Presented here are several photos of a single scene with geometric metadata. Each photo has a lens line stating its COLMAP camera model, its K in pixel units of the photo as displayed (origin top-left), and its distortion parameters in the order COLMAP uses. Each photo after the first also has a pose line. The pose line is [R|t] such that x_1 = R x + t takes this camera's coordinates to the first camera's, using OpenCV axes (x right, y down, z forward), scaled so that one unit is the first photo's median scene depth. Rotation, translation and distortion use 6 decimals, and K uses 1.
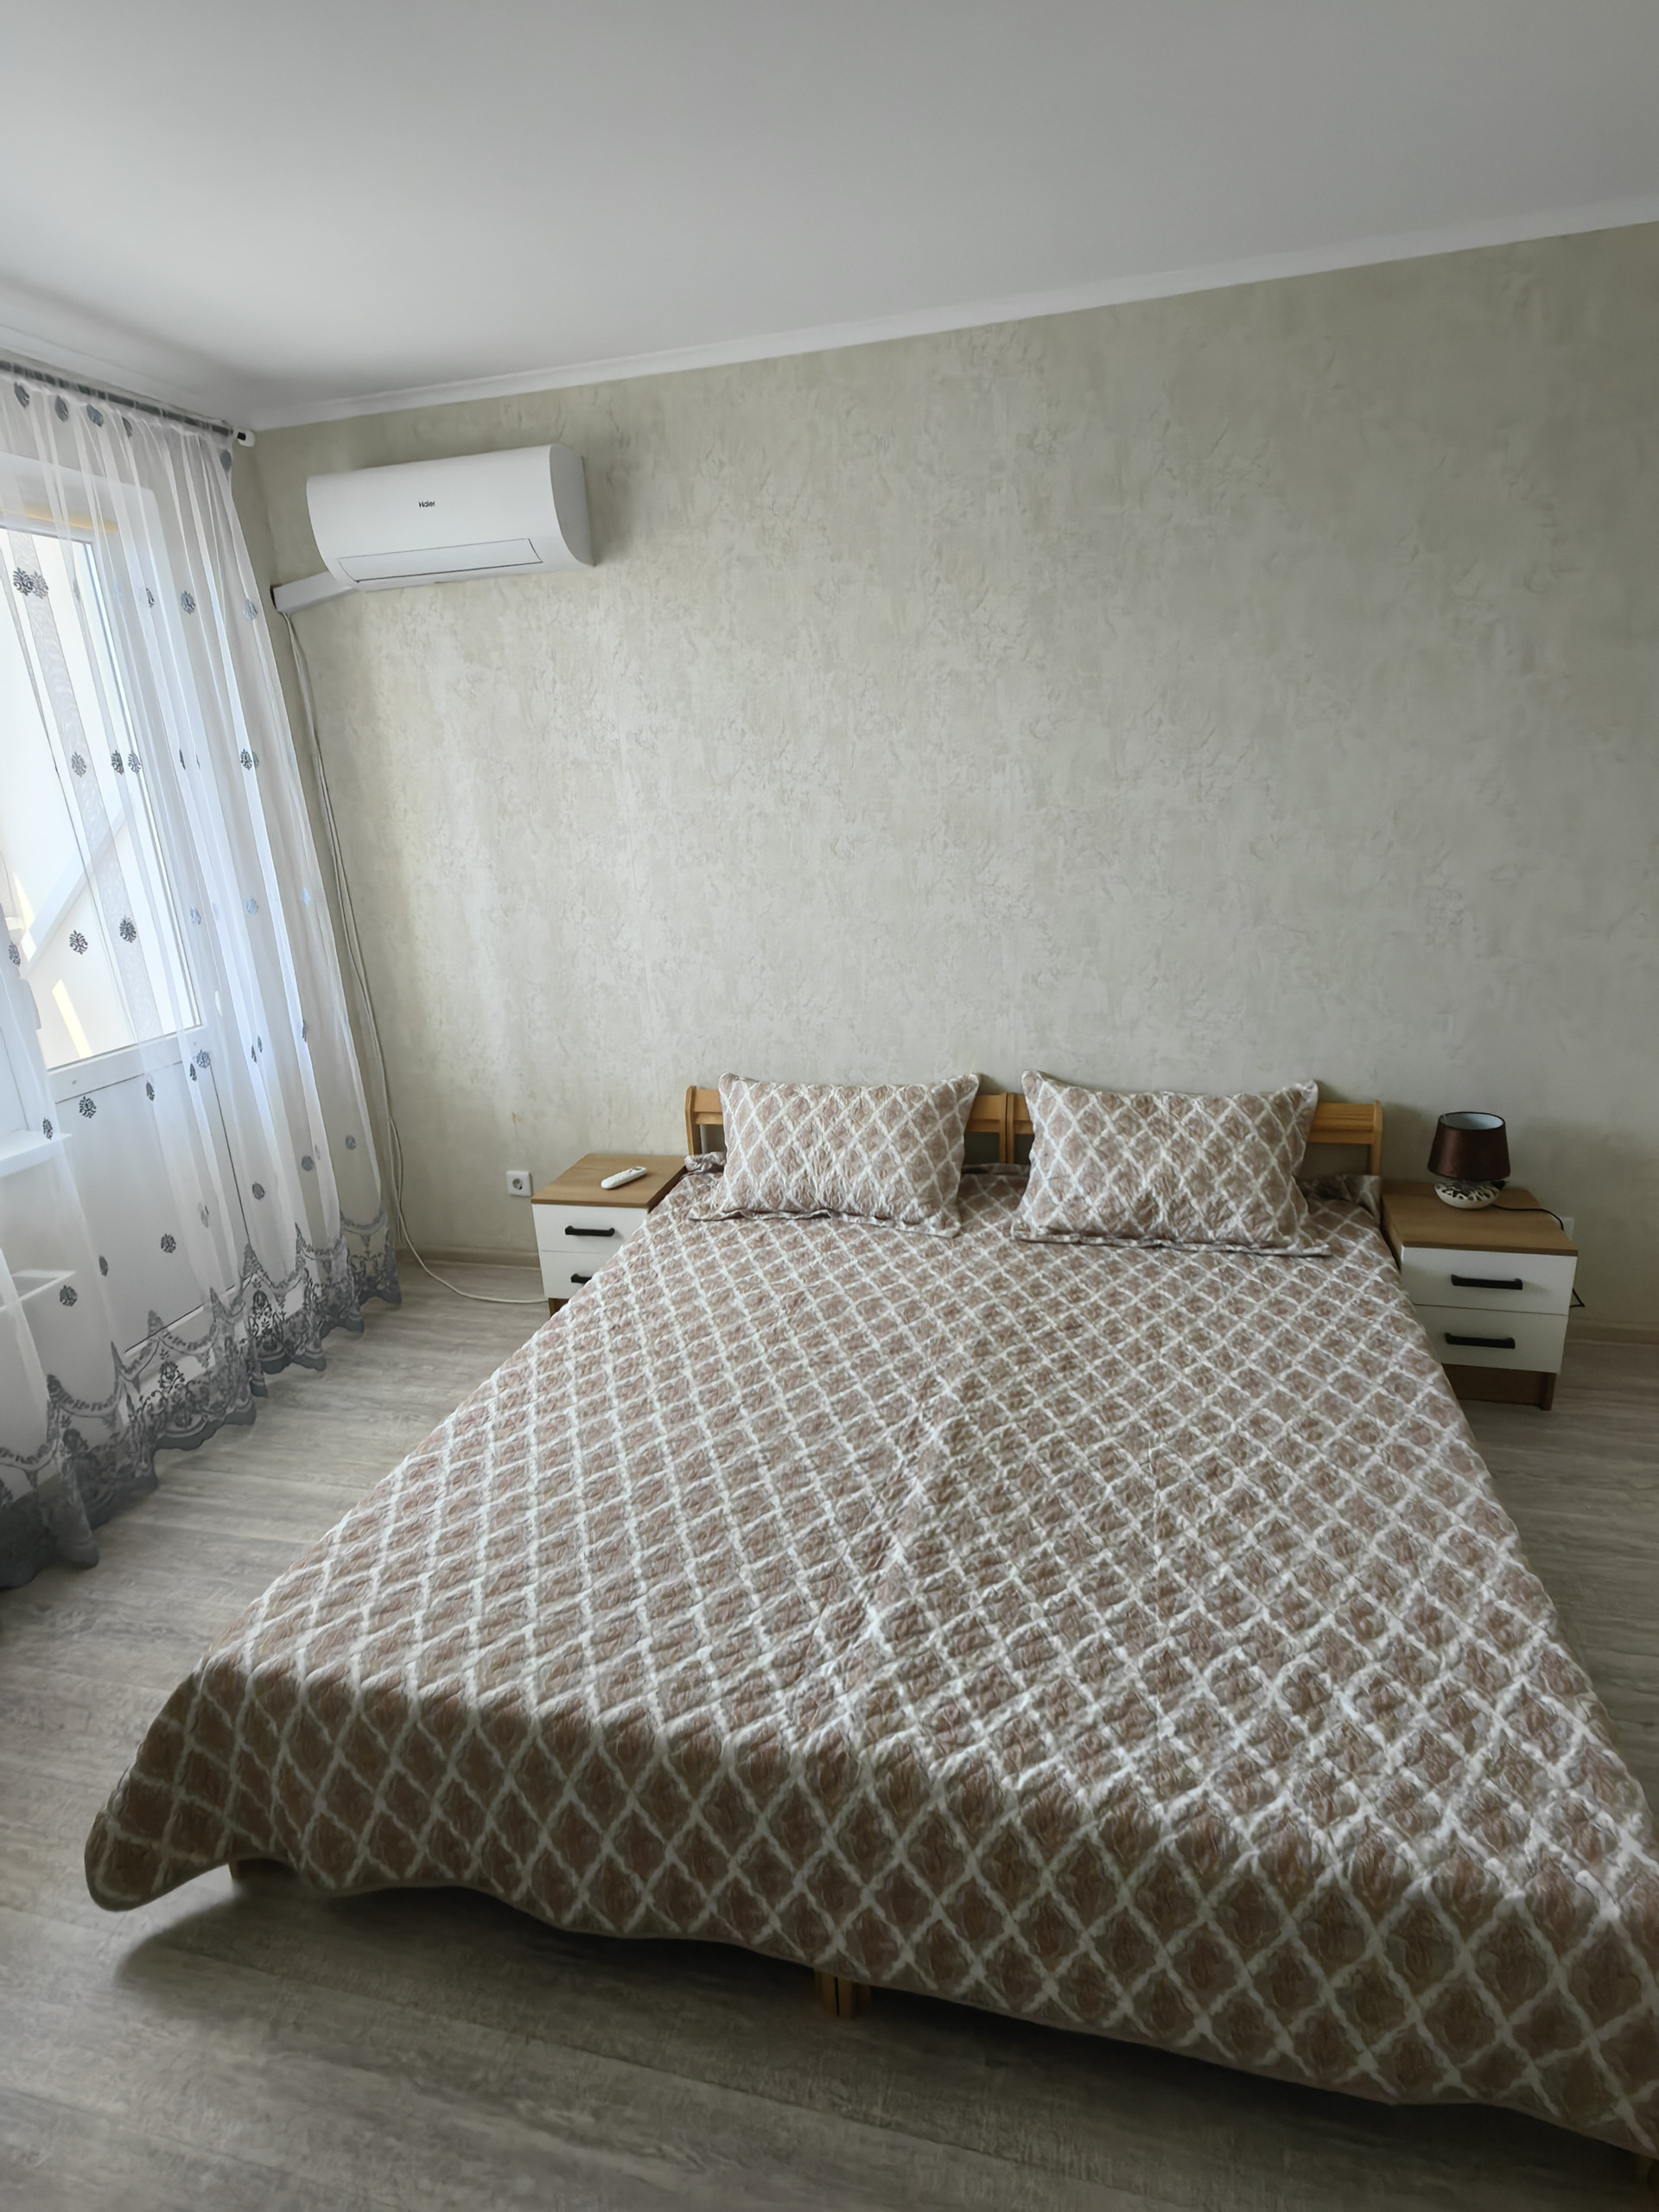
lens RADIAL K [[1135.6, 0, 833.9], [0, 1135.6, 1112.0], [0, 0, 1]] dist [0.001035, -0.016763]
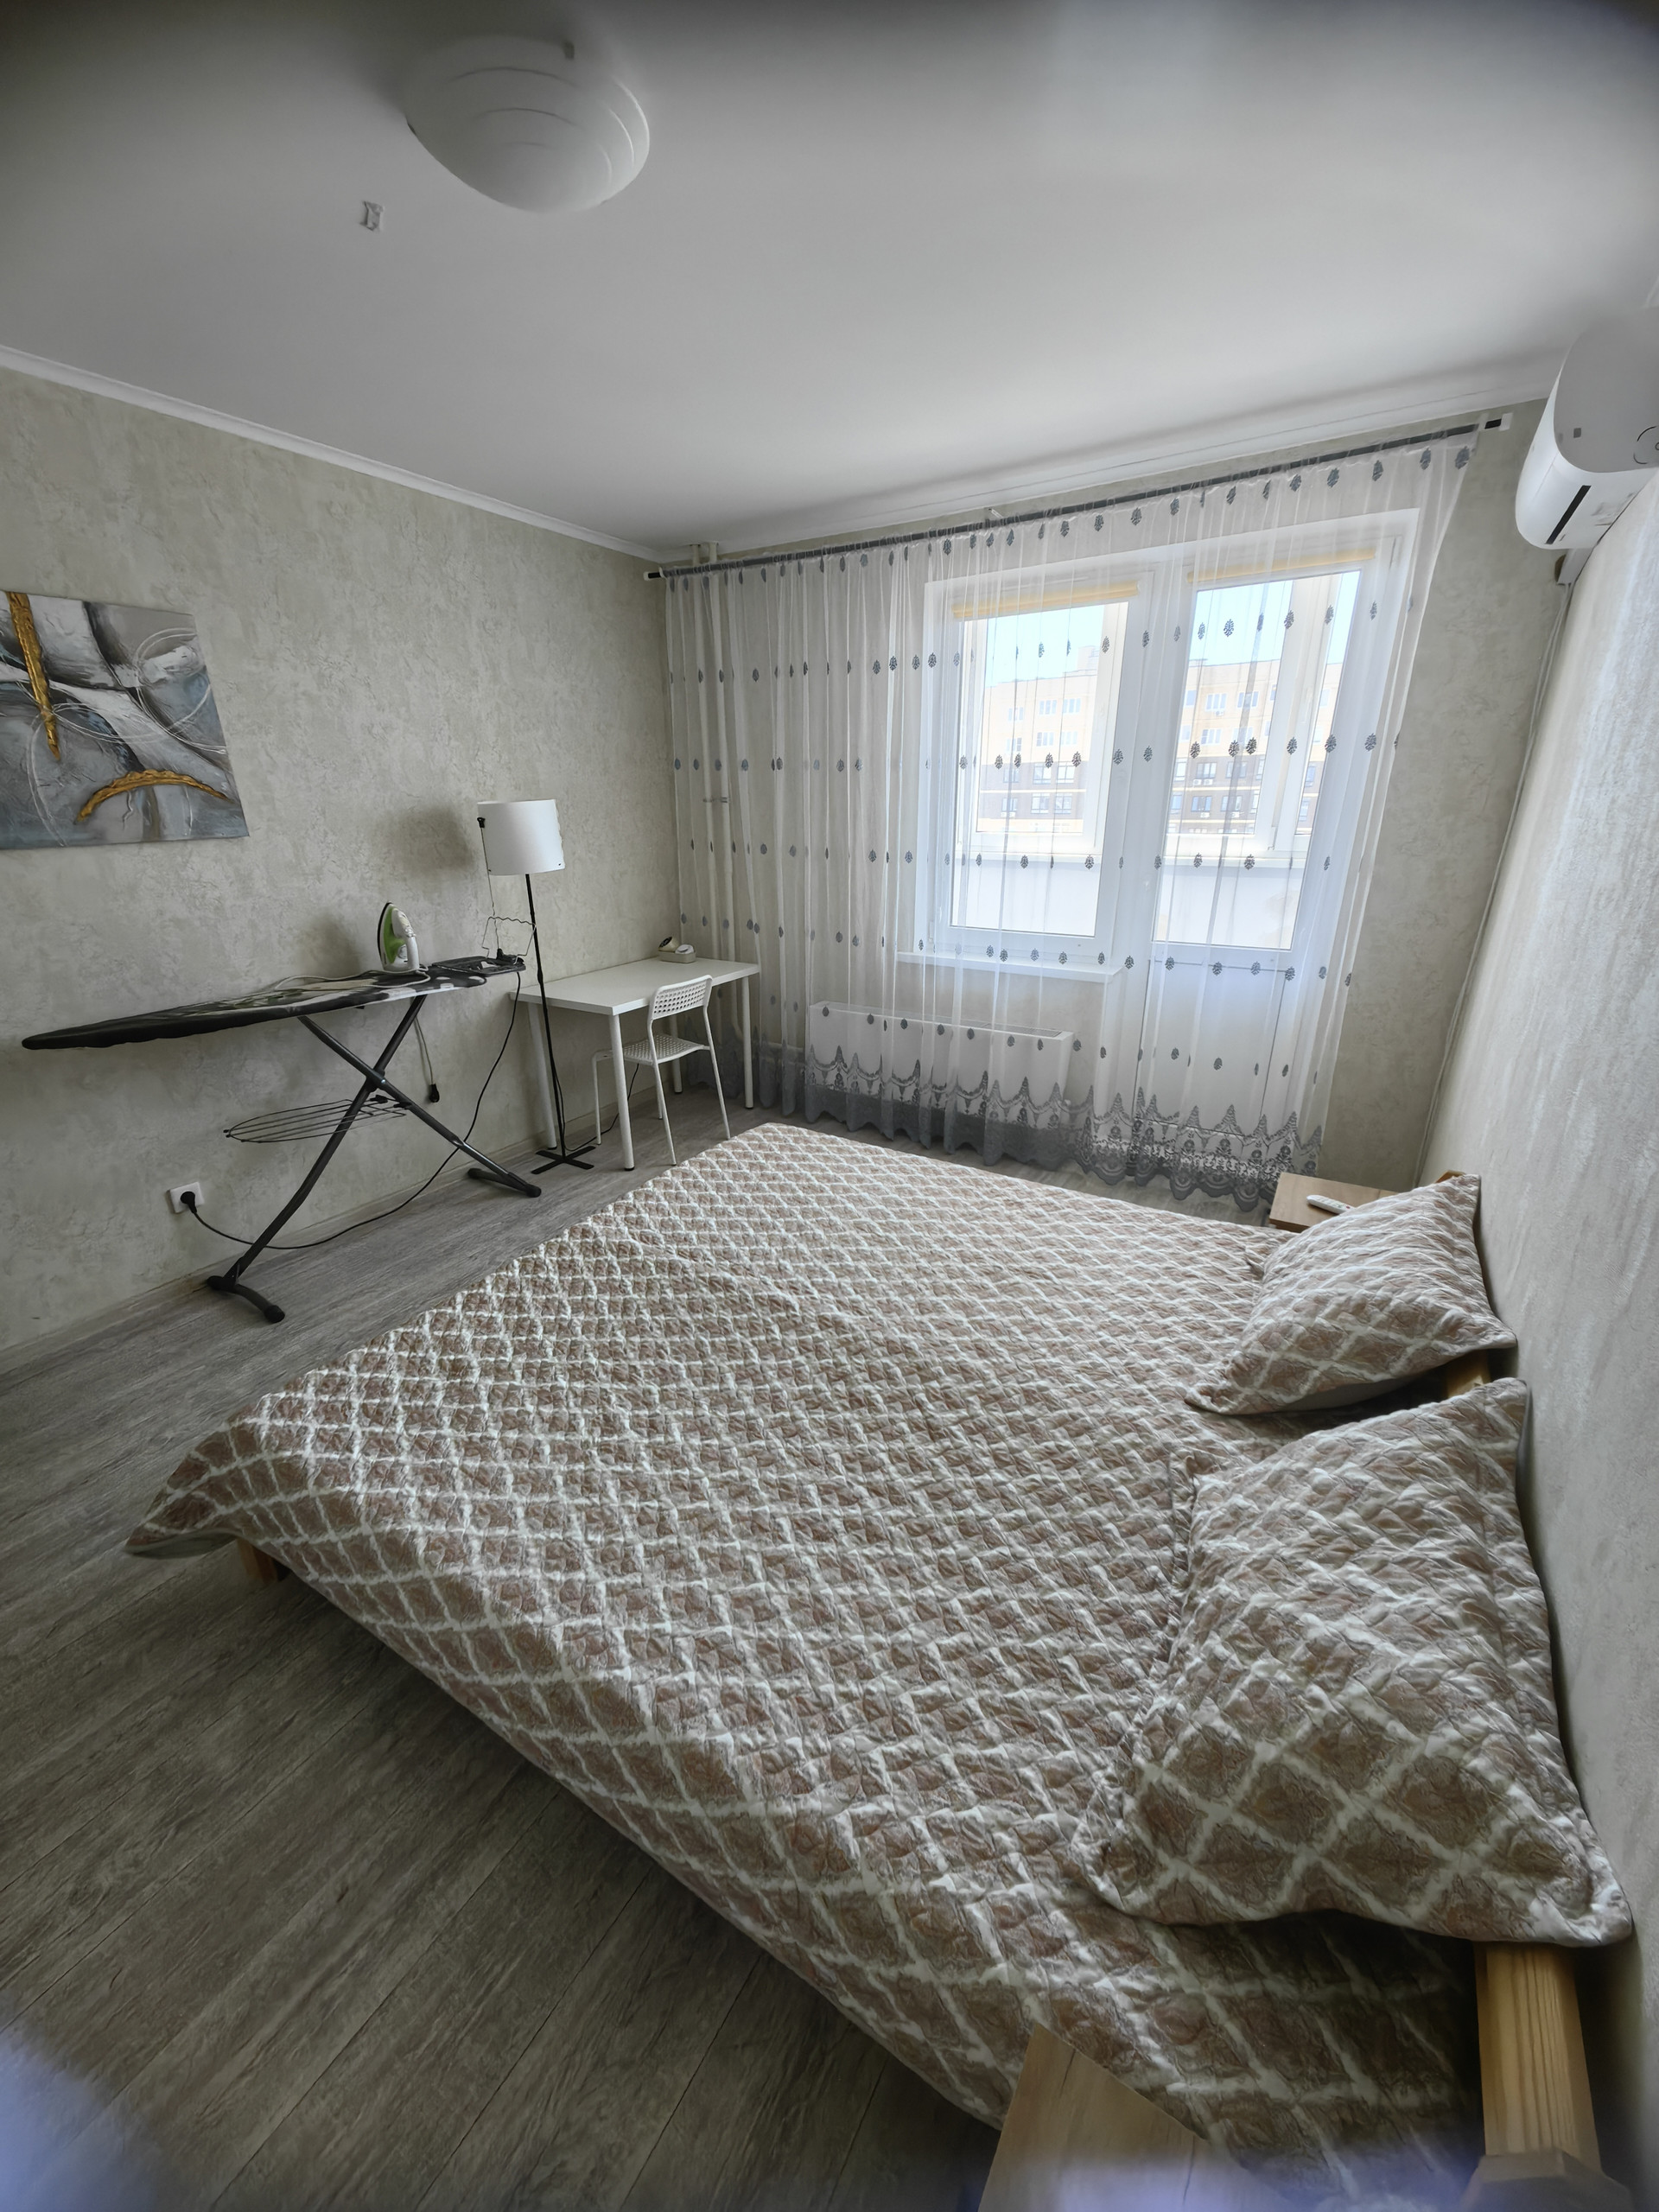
lens RADIAL K [[874.0, 0, 829.5], [0, 874.0, 1106.0], [0, 0, 1]] dist [-0.001659, -0.000204]
pose [[-0.300203, 0.378062, -0.875755, 1.056291], [-0.251450, 0.854264, 0.454980, -0.459910], [0.920137, 0.356795, -0.161388, 1.348868]]
